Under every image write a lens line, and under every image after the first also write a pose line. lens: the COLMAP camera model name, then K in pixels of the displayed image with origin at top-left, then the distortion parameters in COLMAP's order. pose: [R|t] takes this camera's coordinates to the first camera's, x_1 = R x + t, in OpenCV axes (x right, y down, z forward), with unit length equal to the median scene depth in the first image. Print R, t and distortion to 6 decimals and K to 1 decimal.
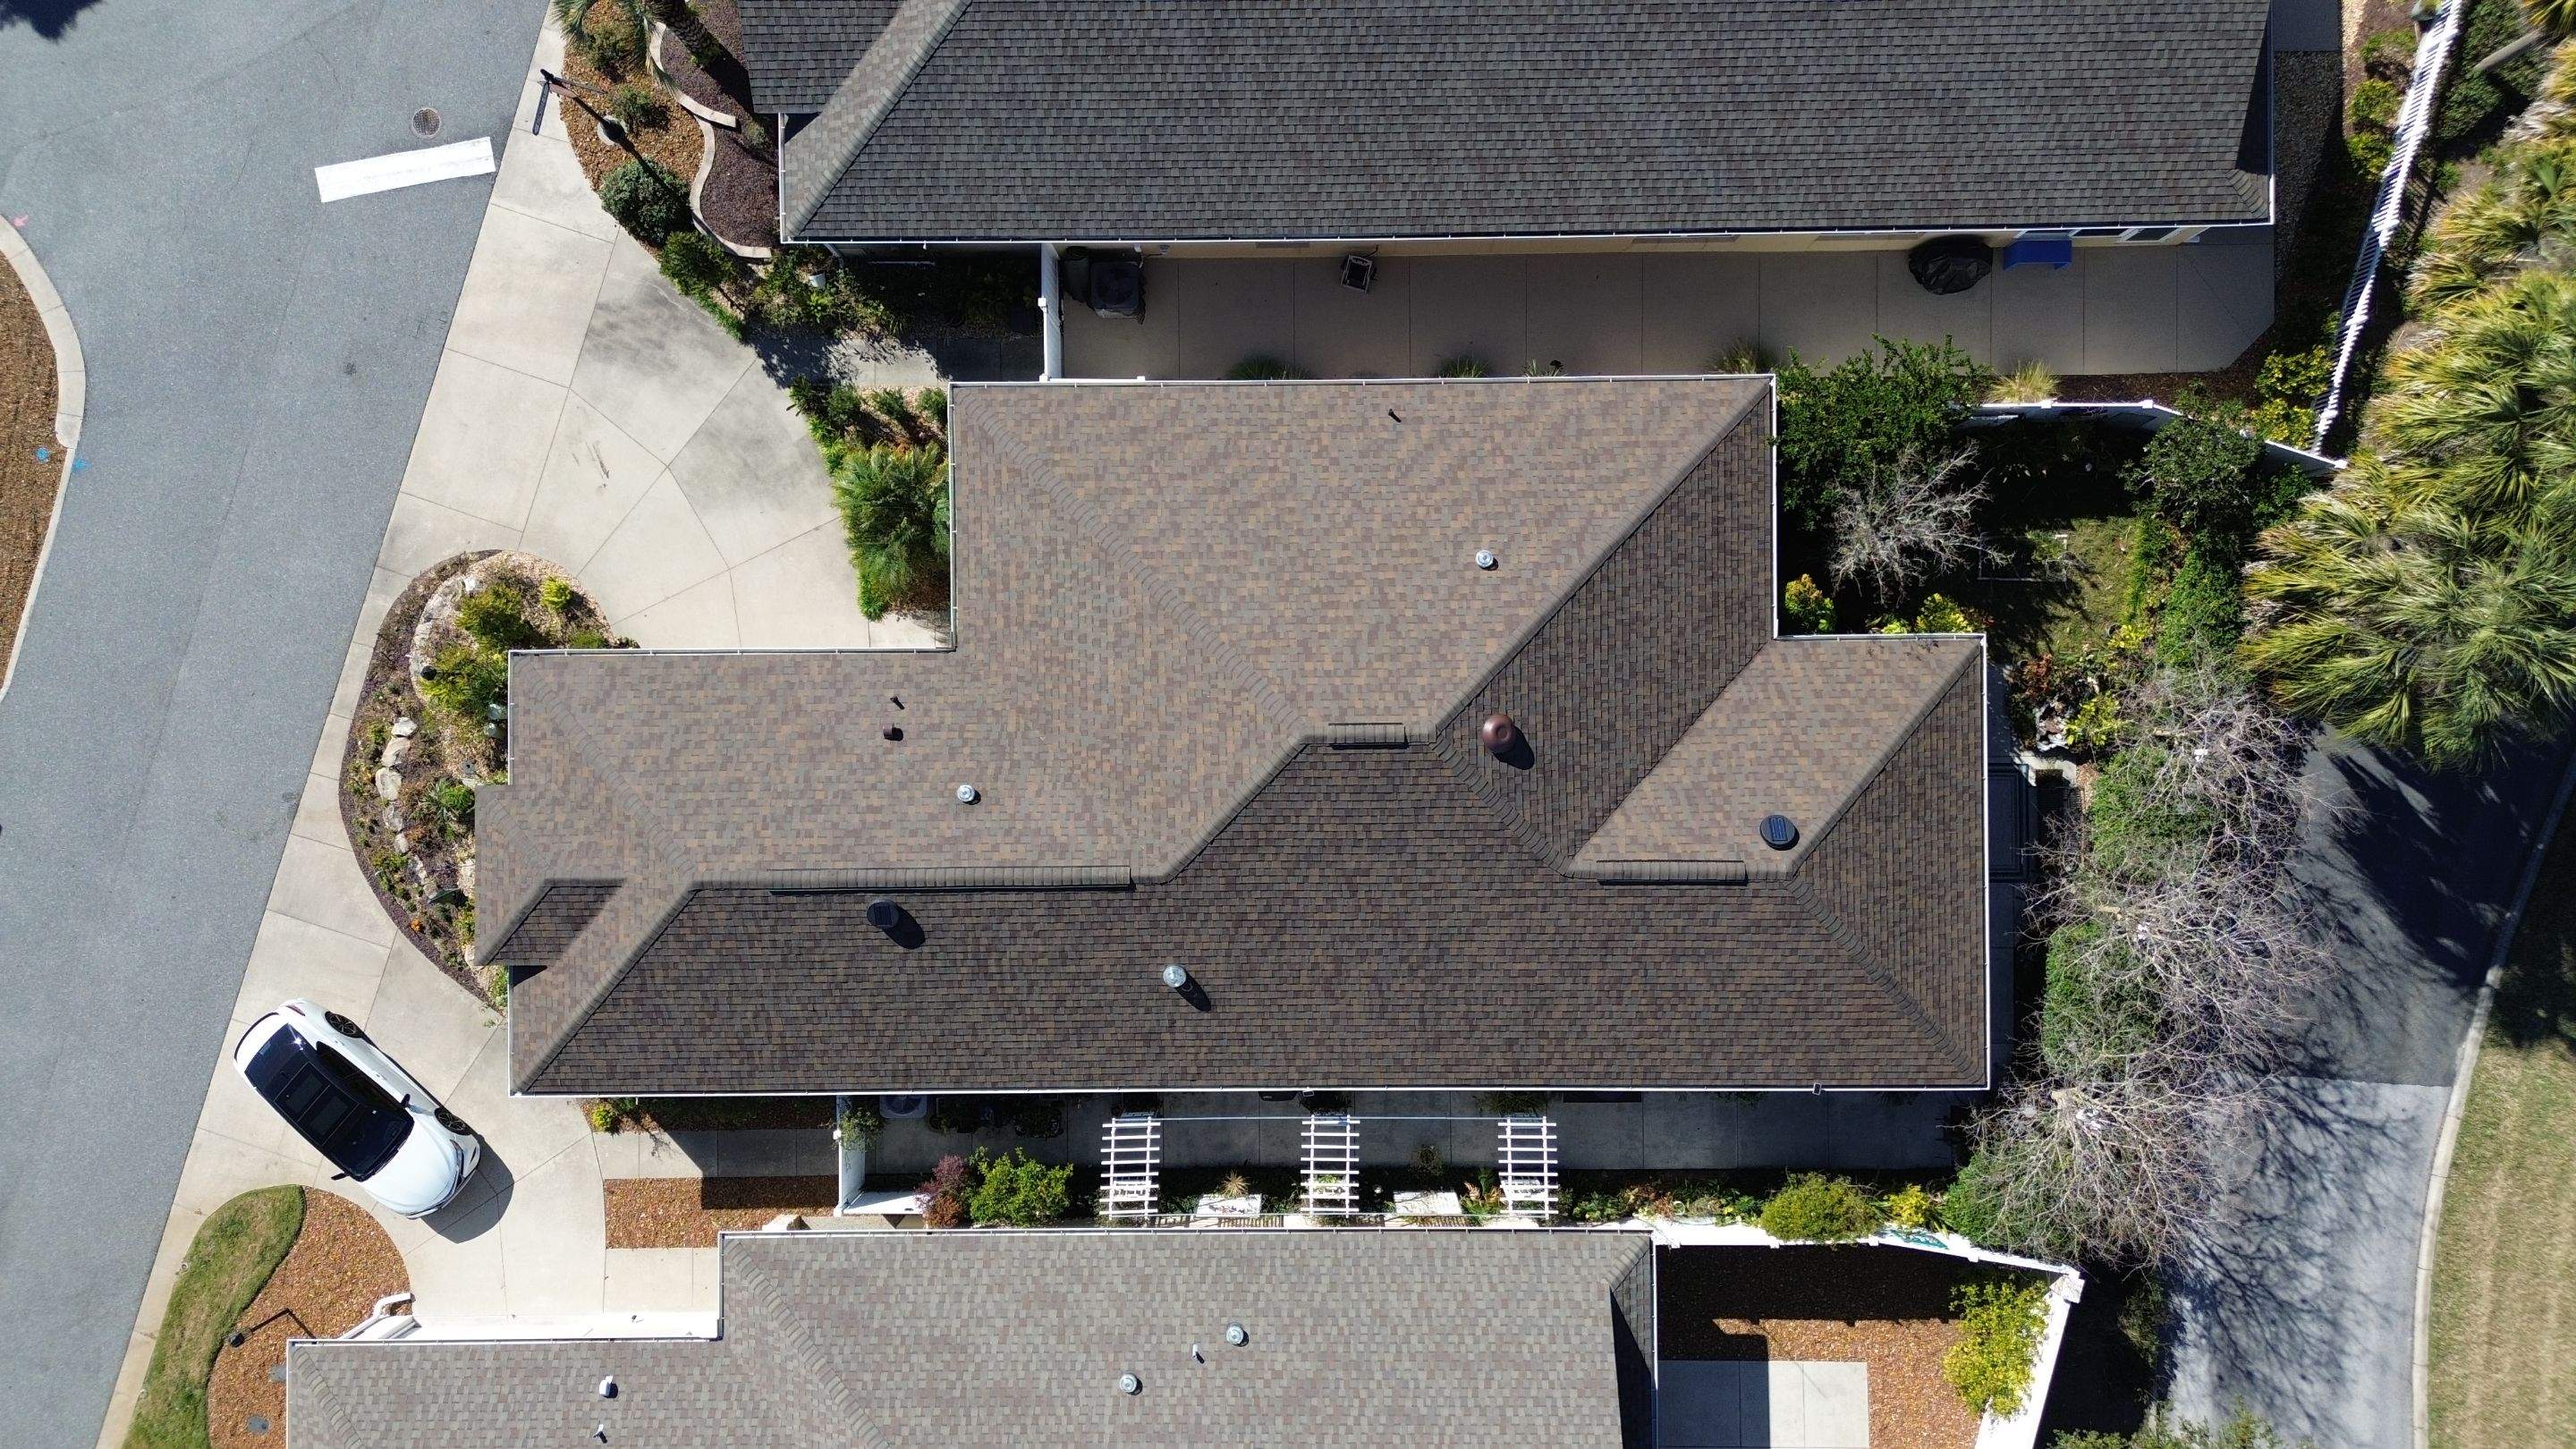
lens RADIAL K [[1819.2, 0, 1293.5], [0, 1819.2, 717.6], [0, 0, 1]] dist [0.072019, -0.066338]
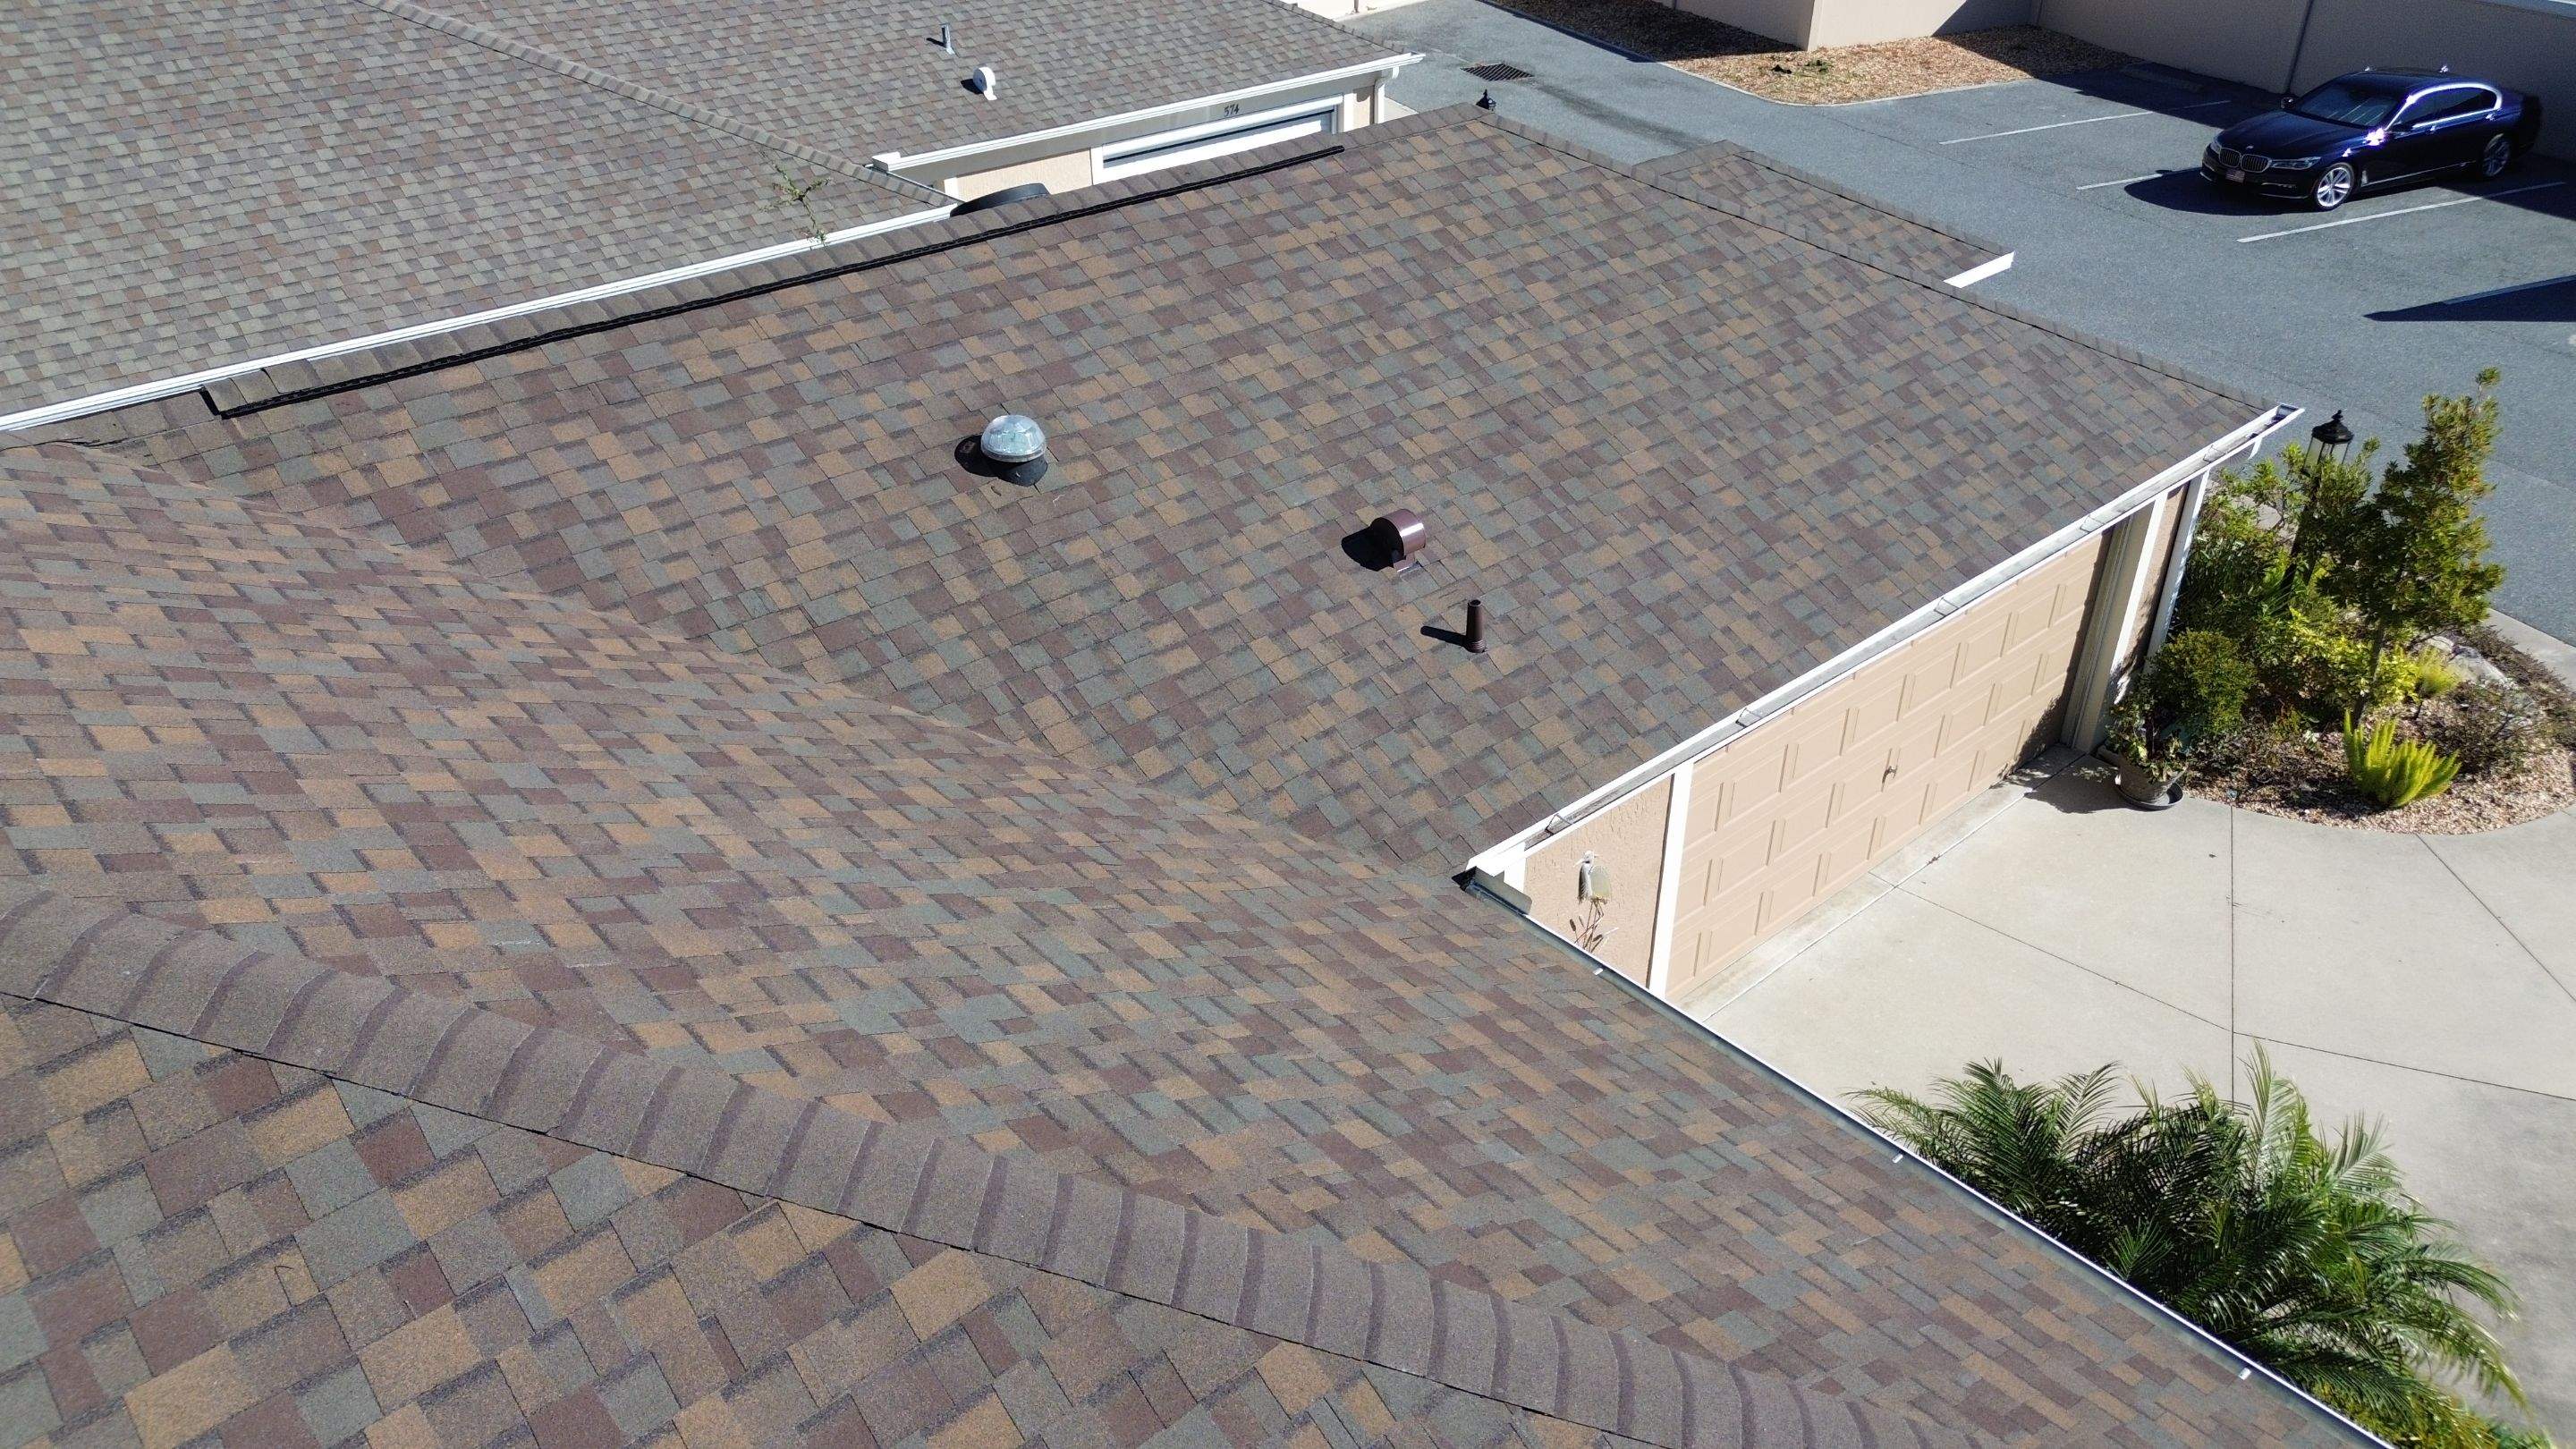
lens RADIAL K [[1819.2, 0, 1298.8], [0, 1819.2, 723.5], [0, 0, 1]] dist [0.072019, -0.066338]
pose [[-0.754090, 0.362601, -0.547603, -0.047418], [-0.656417, -0.388714, 0.646543, -0.173338], [0.021577, 0.847007, 0.531143, 0.872721]]
